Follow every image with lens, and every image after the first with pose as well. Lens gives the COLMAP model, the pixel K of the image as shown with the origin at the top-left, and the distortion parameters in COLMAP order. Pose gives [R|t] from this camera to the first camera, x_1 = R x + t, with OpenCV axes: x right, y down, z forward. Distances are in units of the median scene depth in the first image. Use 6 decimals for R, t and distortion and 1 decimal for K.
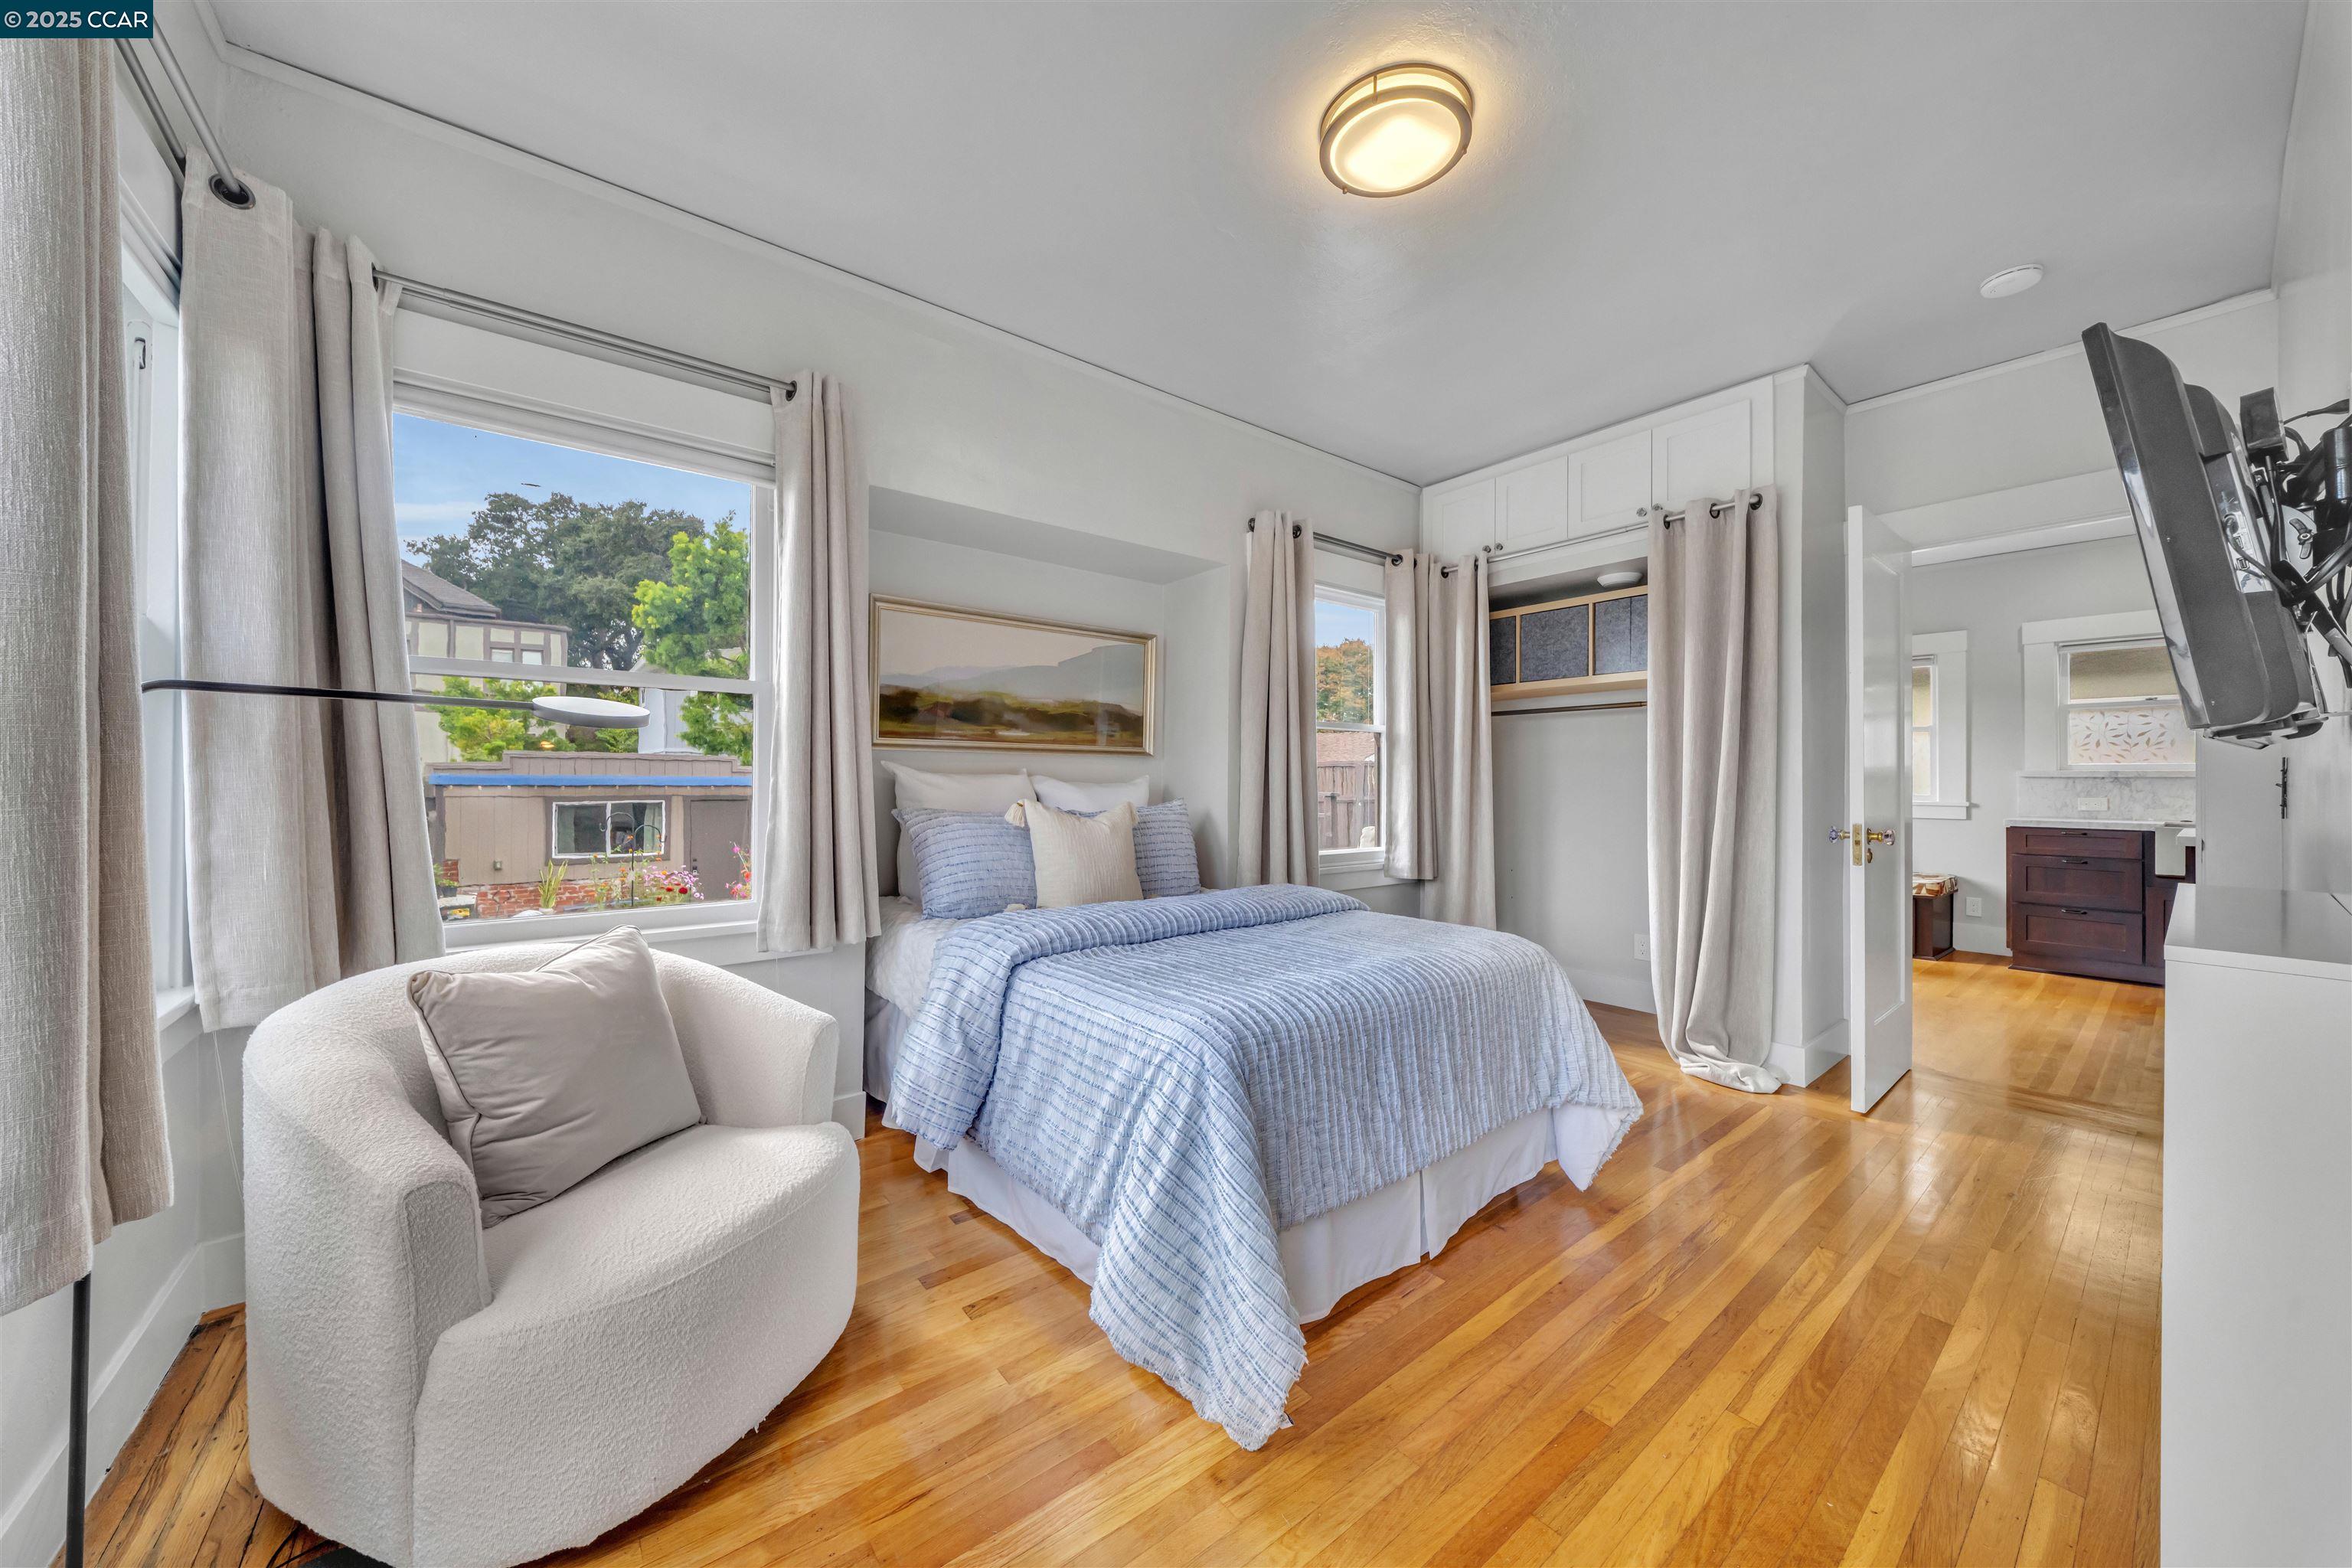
lens RADIAL K [[820.4, 0, 1176.5], [0, 820.4, 773.7], [0, 0, 1]] dist [0.002074, -0.001890]
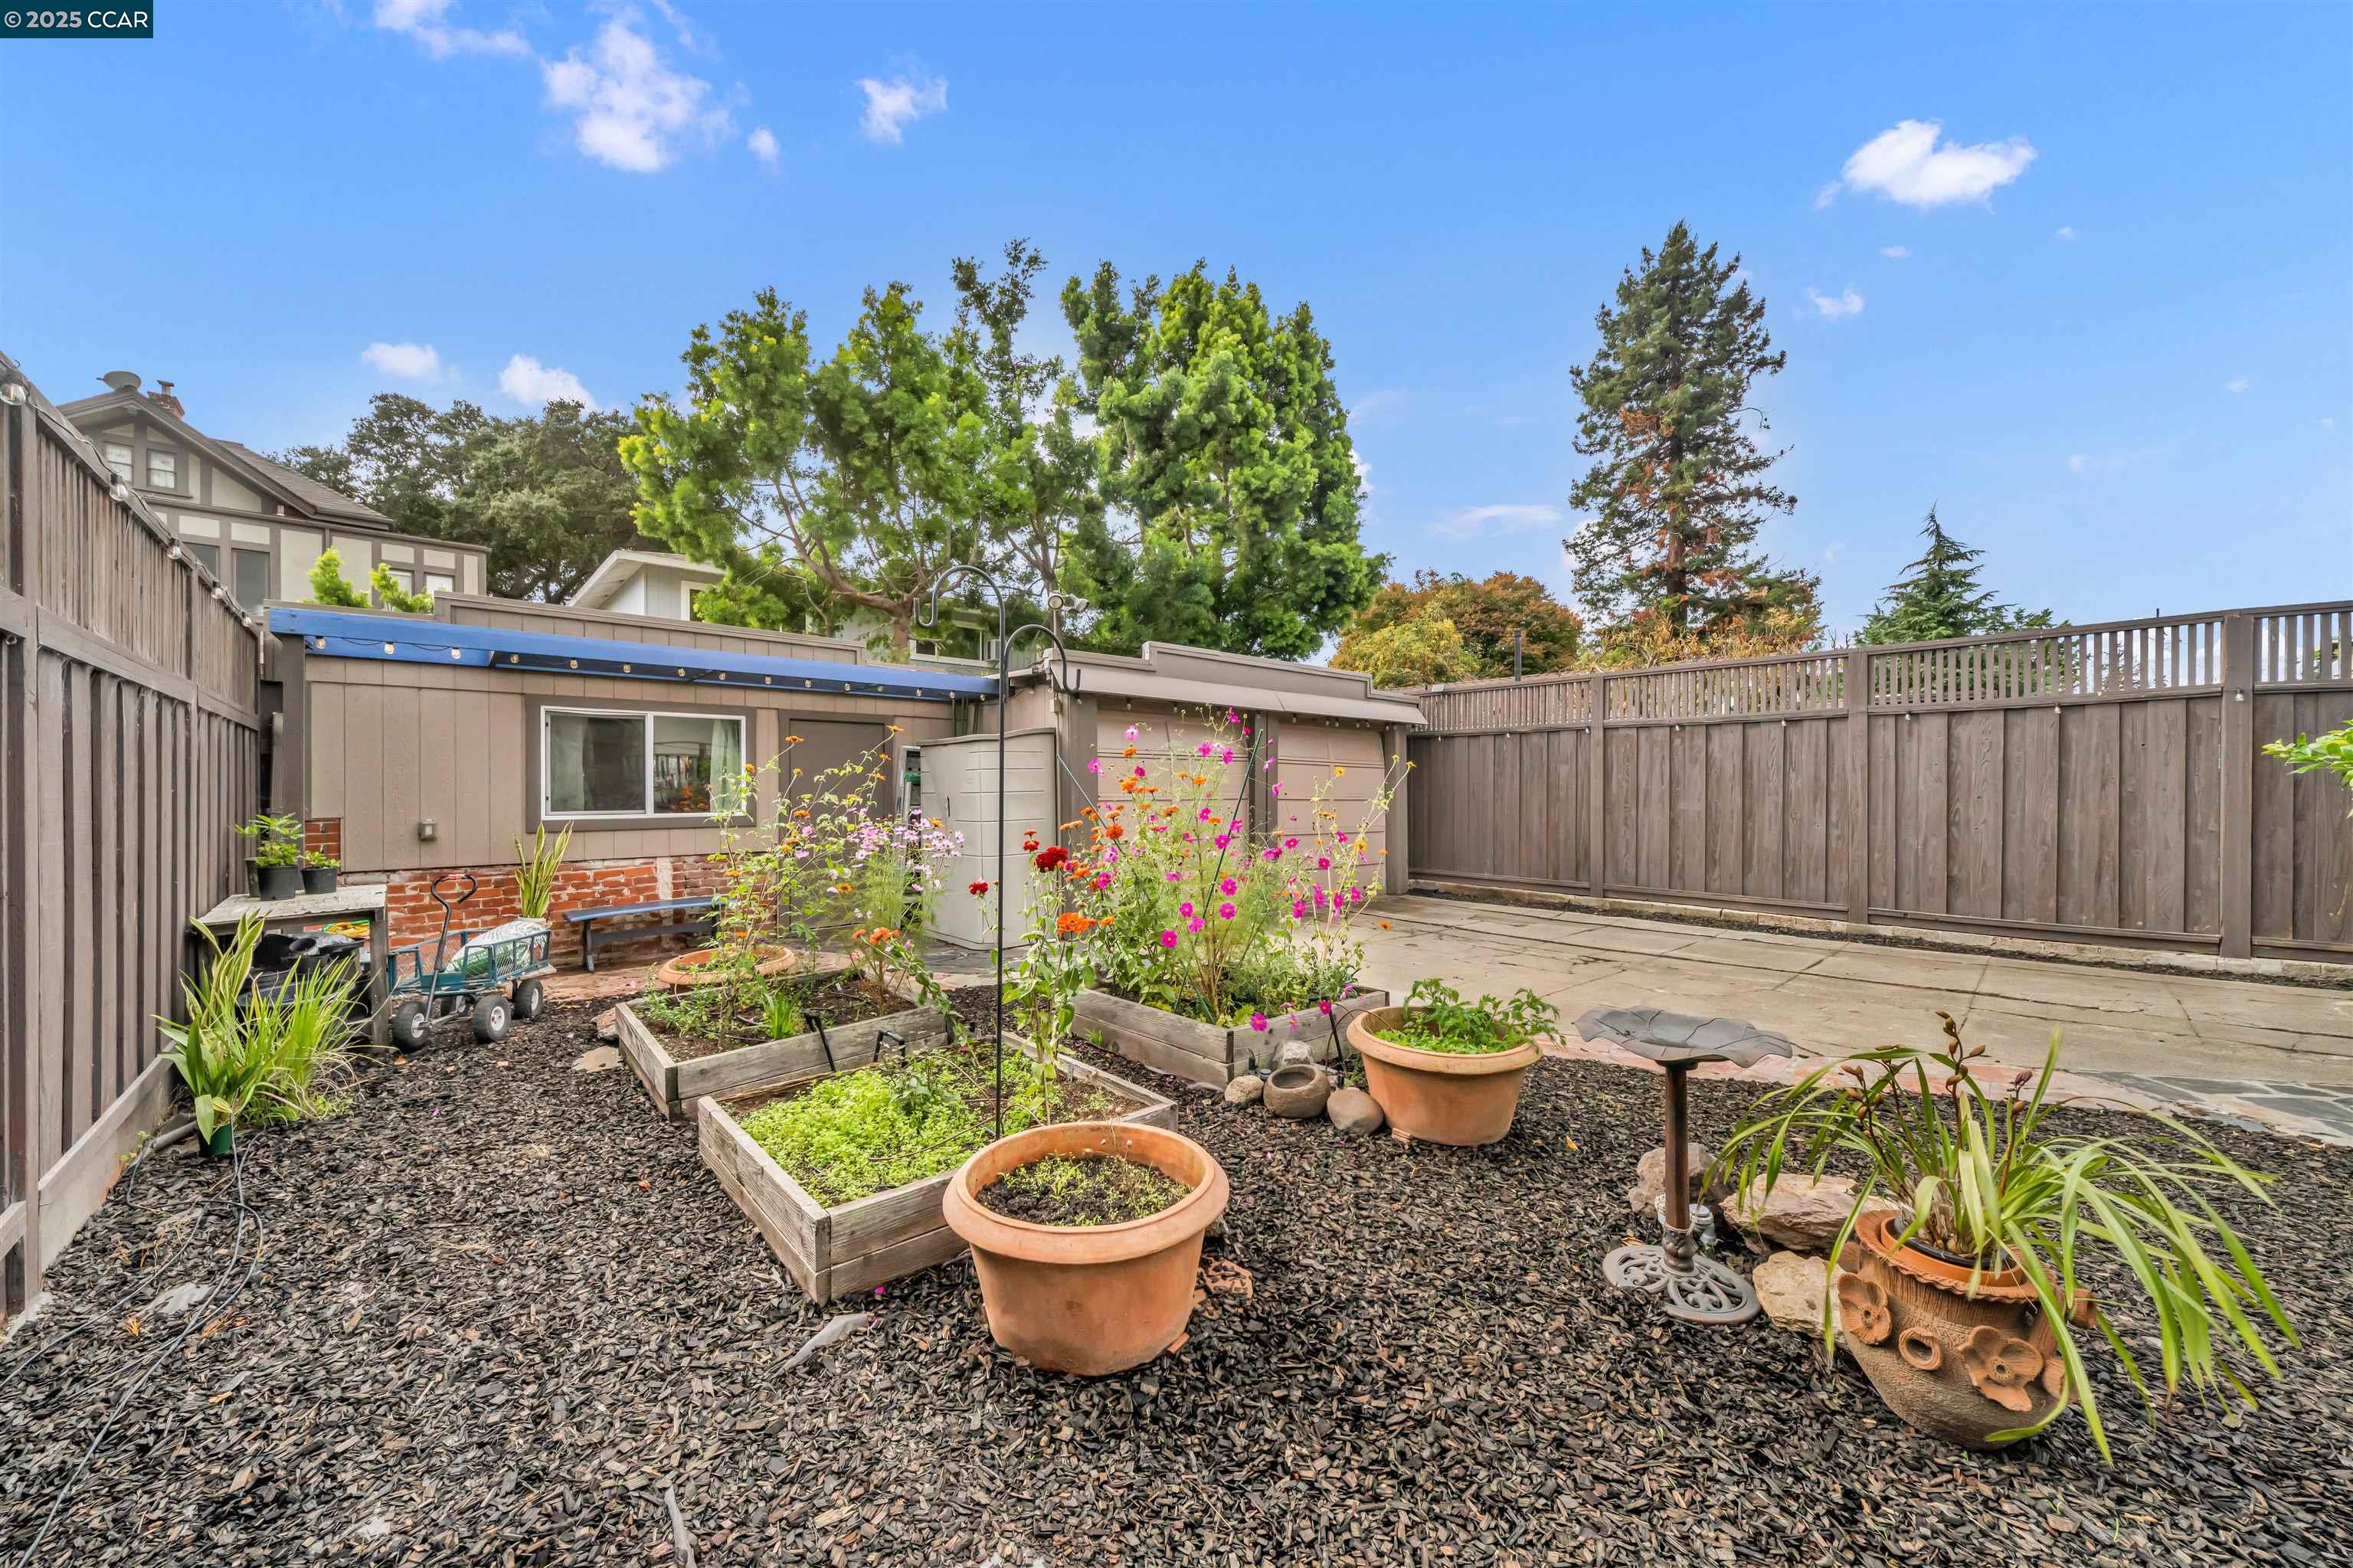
lens RADIAL K [[910.8, 0, 1179.2], [0, 910.8, 785.9], [0, 0, 1]] dist [0.002479, -0.000245]
pose [[0.999629, 0.003555, 0.027007, -0.139019], [-0.003865, 0.999927, 0.011431, 0.026384], [-0.026965, -0.011531, 0.999570, 0.157915]]
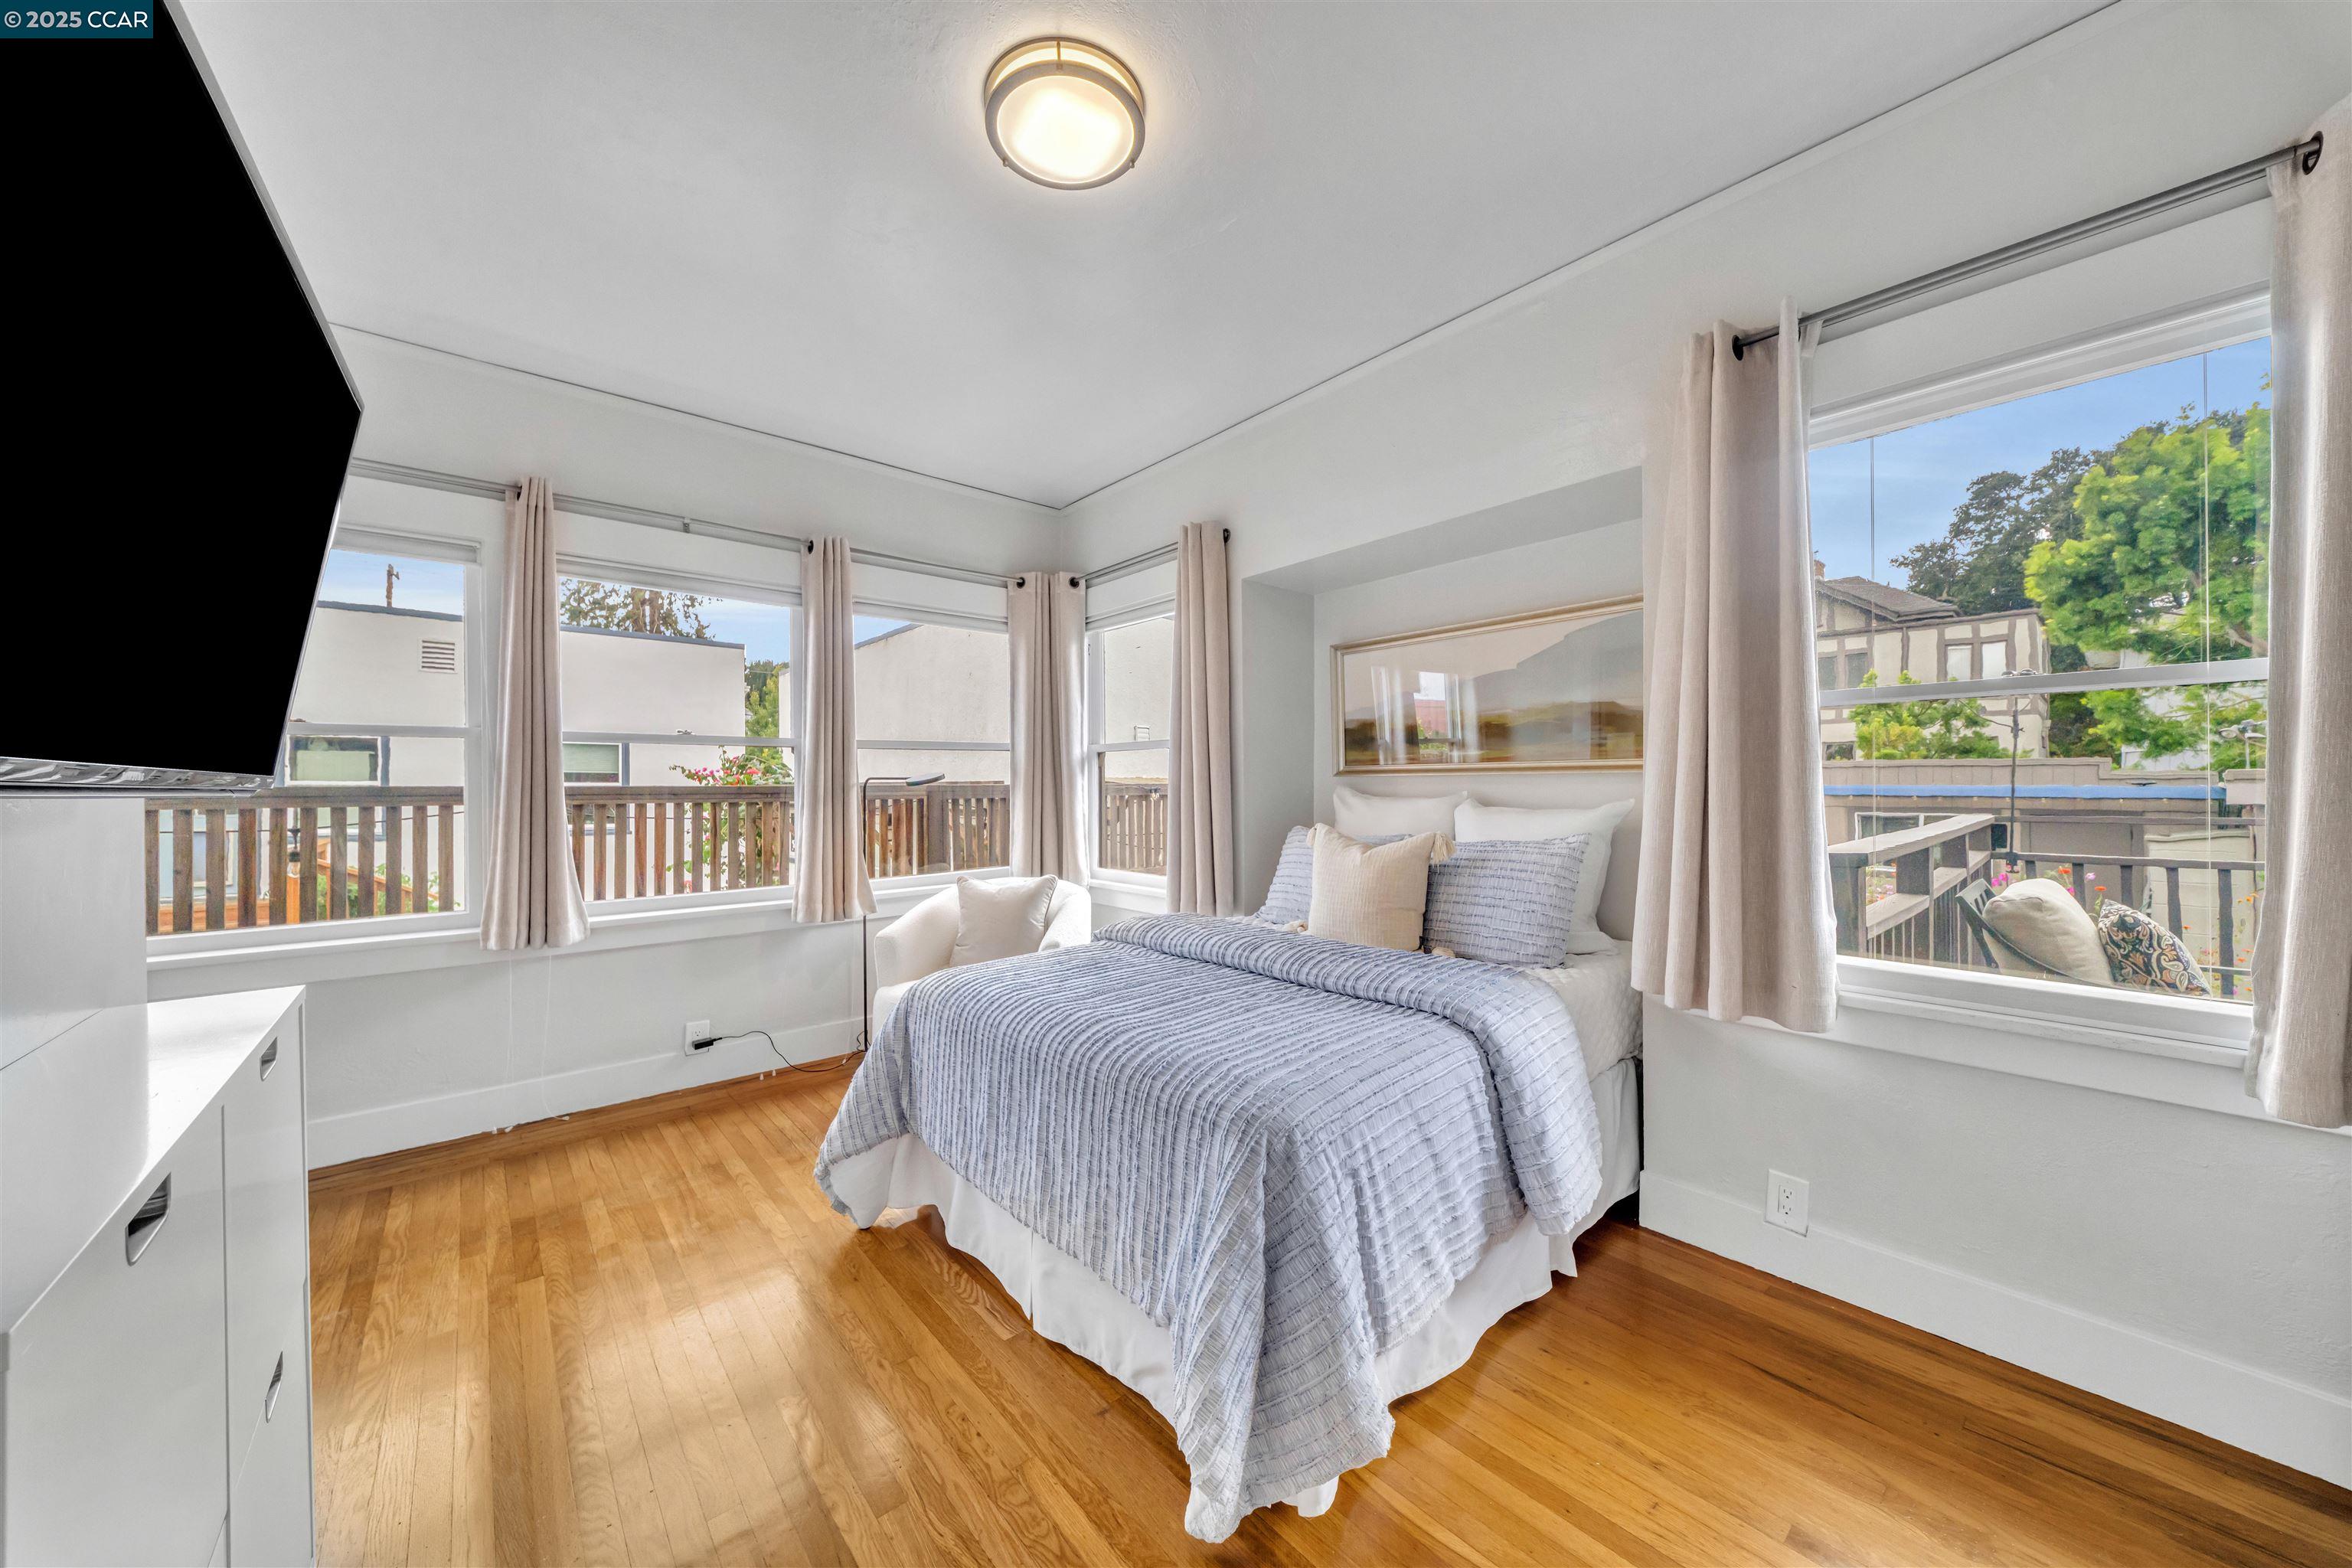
lens RADIAL K [[820.4, 0, 1197.7], [0, 820.4, 787.4], [0, 0, 1]] dist [0.002074, -0.001890]
pose [[0.075602, -0.002605, -0.997135, 0.054817], [0.013532, 0.999907, -0.001586, -0.001067], [0.997046, -0.013374, 0.075630, 0.050531]]
